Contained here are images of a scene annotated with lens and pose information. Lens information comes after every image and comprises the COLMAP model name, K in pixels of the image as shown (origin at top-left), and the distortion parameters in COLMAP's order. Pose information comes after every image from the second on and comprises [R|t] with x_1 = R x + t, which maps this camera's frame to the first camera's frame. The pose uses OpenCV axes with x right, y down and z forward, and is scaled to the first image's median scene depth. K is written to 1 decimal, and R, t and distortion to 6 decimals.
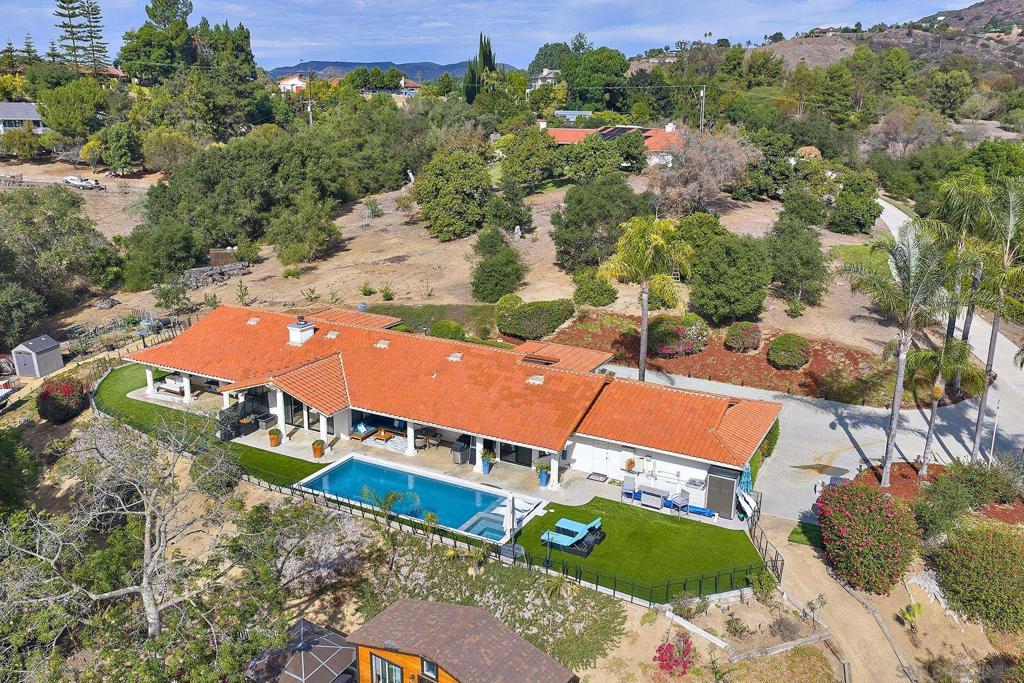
lens RADIAL K [[845.5, 0, 517.5], [0, 845.5, 334.5], [0, 0, 1]] dist [0.019530, -0.023396]
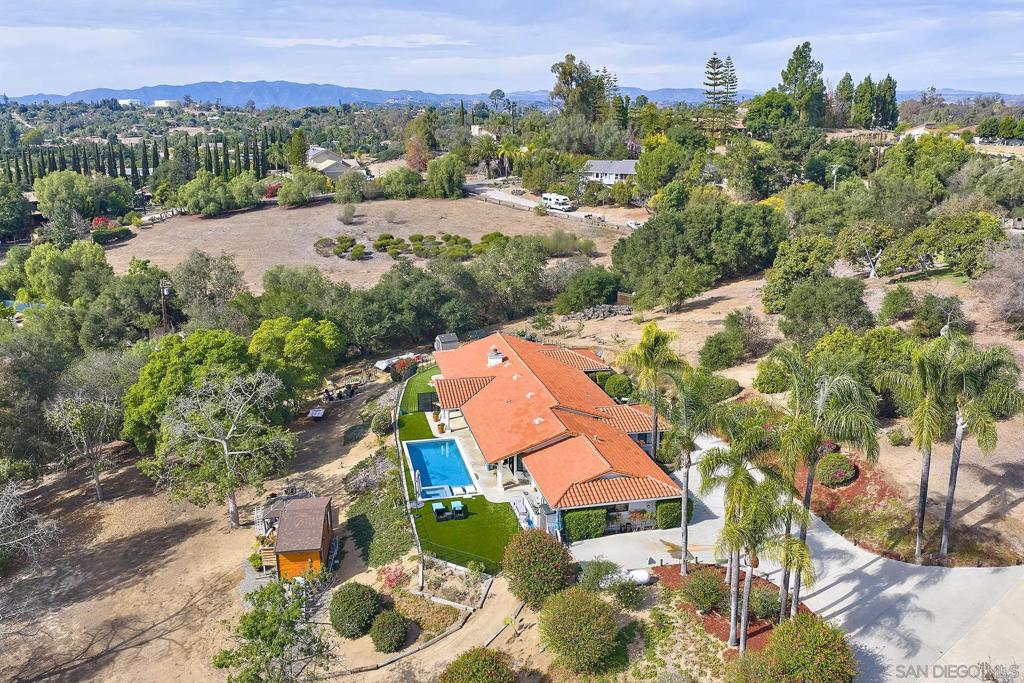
lens RADIAL K [[845.5, 0, 520.9], [0, 845.5, 337.9], [0, 0, 1]] dist [0.019530, -0.023396]
pose [[0.656069, 0.178603, -0.733263, 1.091827], [-0.191779, 0.979155, 0.066906, -0.185046], [0.729928, 0.096729, 0.676646, -0.015872]]
